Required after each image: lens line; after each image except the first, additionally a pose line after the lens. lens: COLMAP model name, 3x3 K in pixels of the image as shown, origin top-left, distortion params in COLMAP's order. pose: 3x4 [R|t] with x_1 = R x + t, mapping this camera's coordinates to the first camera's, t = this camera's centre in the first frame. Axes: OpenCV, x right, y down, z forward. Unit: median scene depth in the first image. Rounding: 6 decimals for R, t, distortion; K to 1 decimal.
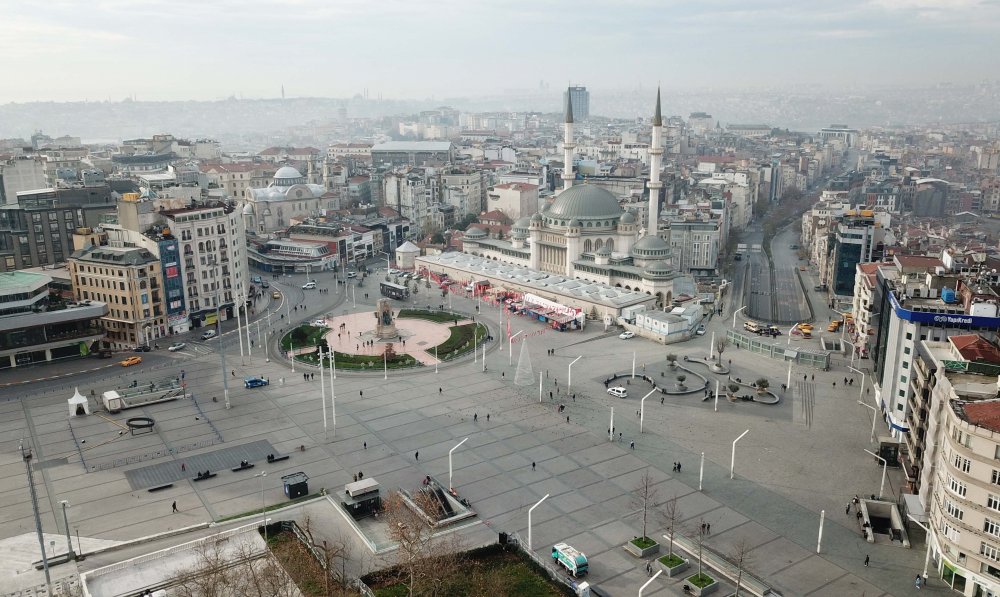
lens RADIAL K [[841.6, 0, 517.4], [0, 841.6, 289.3], [0, 0, 1]] dist [0.055363, -0.102015]
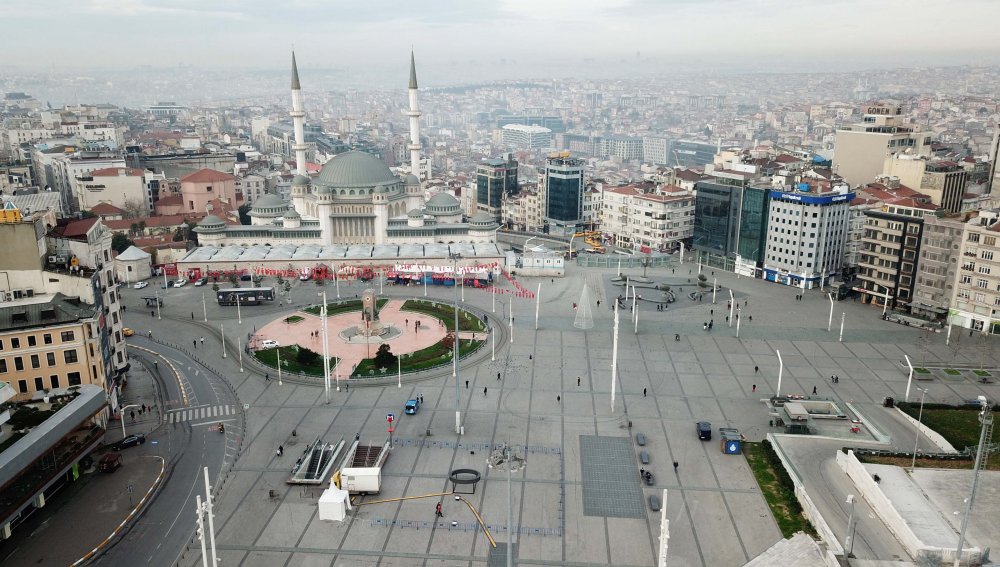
lens RADIAL K [[797.3, 0, 500.0], [0, 797.3, 283.5], [0, 0, 1]] dist [0.008186, 0.006307]
pose [[0.623326, -0.203973, 0.754891, -0.564654], [0.184058, 0.976527, 0.111881, -0.050773], [-0.759992, 0.069205, 0.646238, 0.309364]]
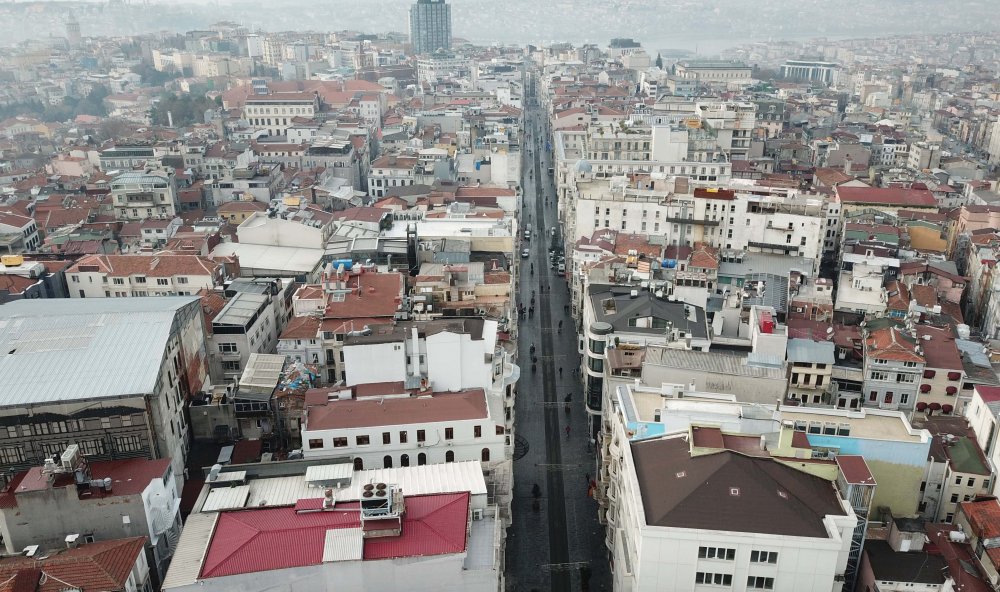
lens RADIAL K [[792.7, 0, 501.2], [0, 792.7, 296.9], [0, 0, 1]] dist [0.008865, 0.002030]
pose [[0.976529, -0.071527, 0.203164, -0.074974], [0.043140, 0.989088, 0.140866, -0.389713], [-0.211023, -0.128796, 0.968959, 1.515984]]
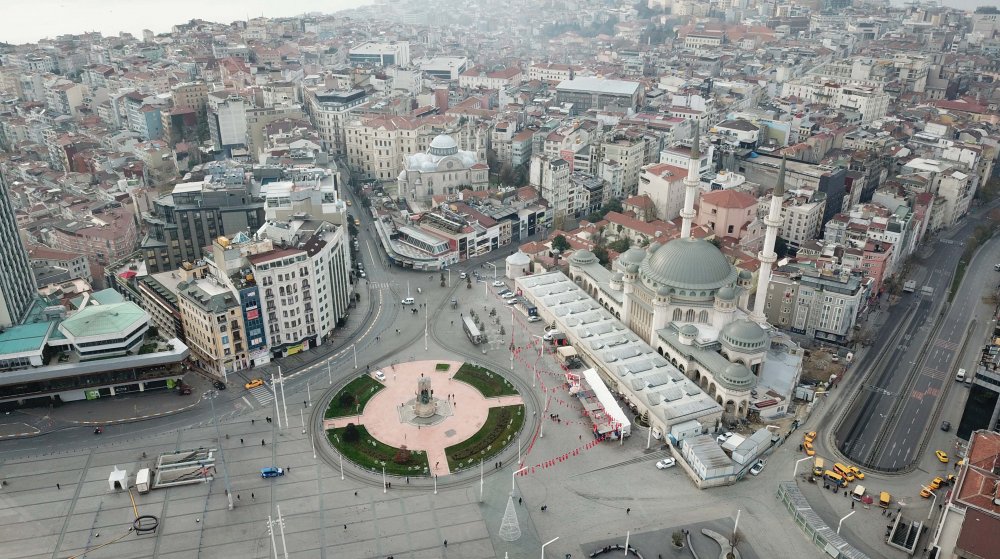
lens RADIAL K [[778.7, 0, 500.0], [0, 778.7, 279.5], [0, 0, 1]] dist [0.022434, -0.013643]
pose [[0.936497, 0.160194, -0.311948, 0.164766], [-0.093250, 0.971295, 0.218841, -0.262561], [0.338051, -0.175854, 0.924552, 0.155652]]
